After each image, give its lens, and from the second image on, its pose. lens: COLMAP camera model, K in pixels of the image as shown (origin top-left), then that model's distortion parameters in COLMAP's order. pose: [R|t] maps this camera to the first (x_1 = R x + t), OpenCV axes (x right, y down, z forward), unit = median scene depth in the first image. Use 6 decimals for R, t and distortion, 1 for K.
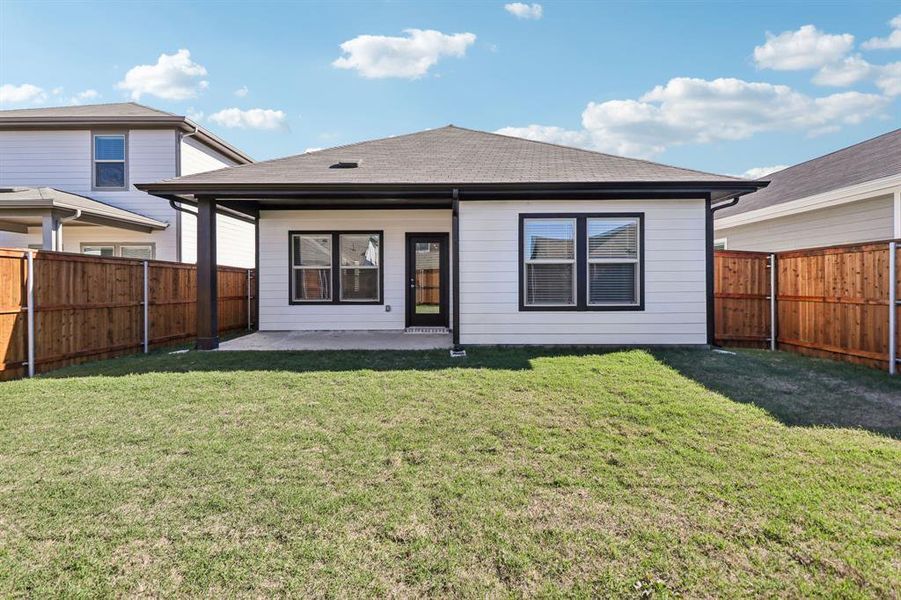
lens RADIAL K [[434.3, 0, 443.8], [0, 434.3, 292.6], [0, 0, 1]] dist [-0.015347, 0.001192]
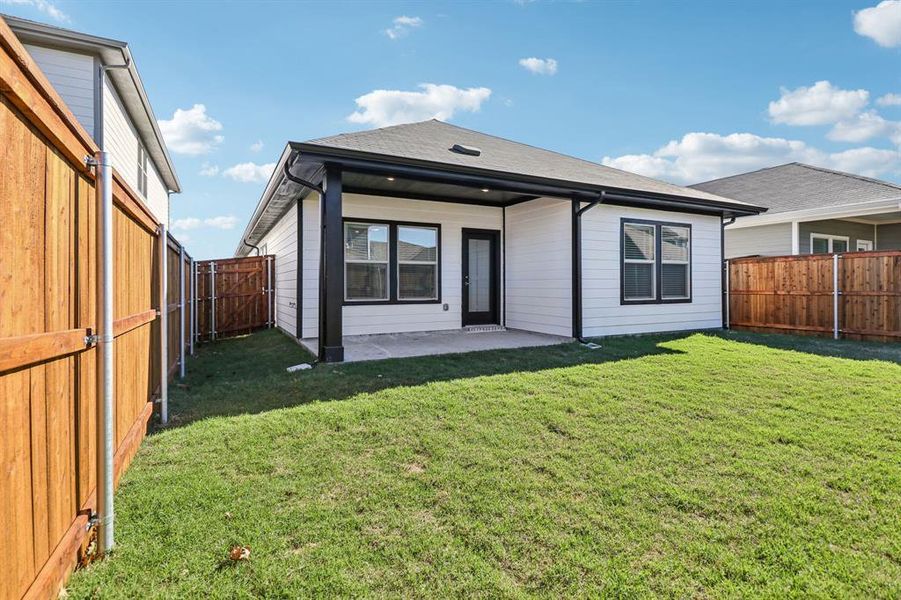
lens RADIAL K [[434.3, 0, 446.0], [0, 434.3, 290.6], [0, 0, 1]] dist [-0.015347, 0.001192]
pose [[0.887131, -0.005559, 0.461485, -0.704062], [0.008512, 0.999954, -0.004317, 0.005606], [-0.461440, 0.007757, 0.887138, 0.207403]]
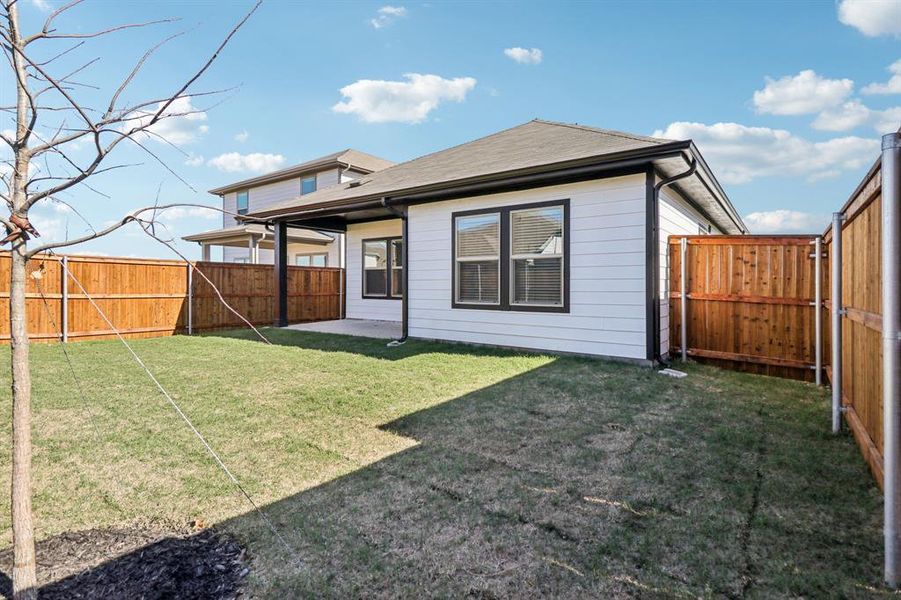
lens RADIAL K [[434.3, 0, 453.1], [0, 434.3, 293.9], [0, 0, 1]] dist [-0.015347, 0.001192]
pose [[0.817056, 0.017509, -0.576292, 0.728609], [-0.016373, 0.999840, 0.007163, 0.001262], [0.576326, 0.003583, 0.817212, 0.157070]]
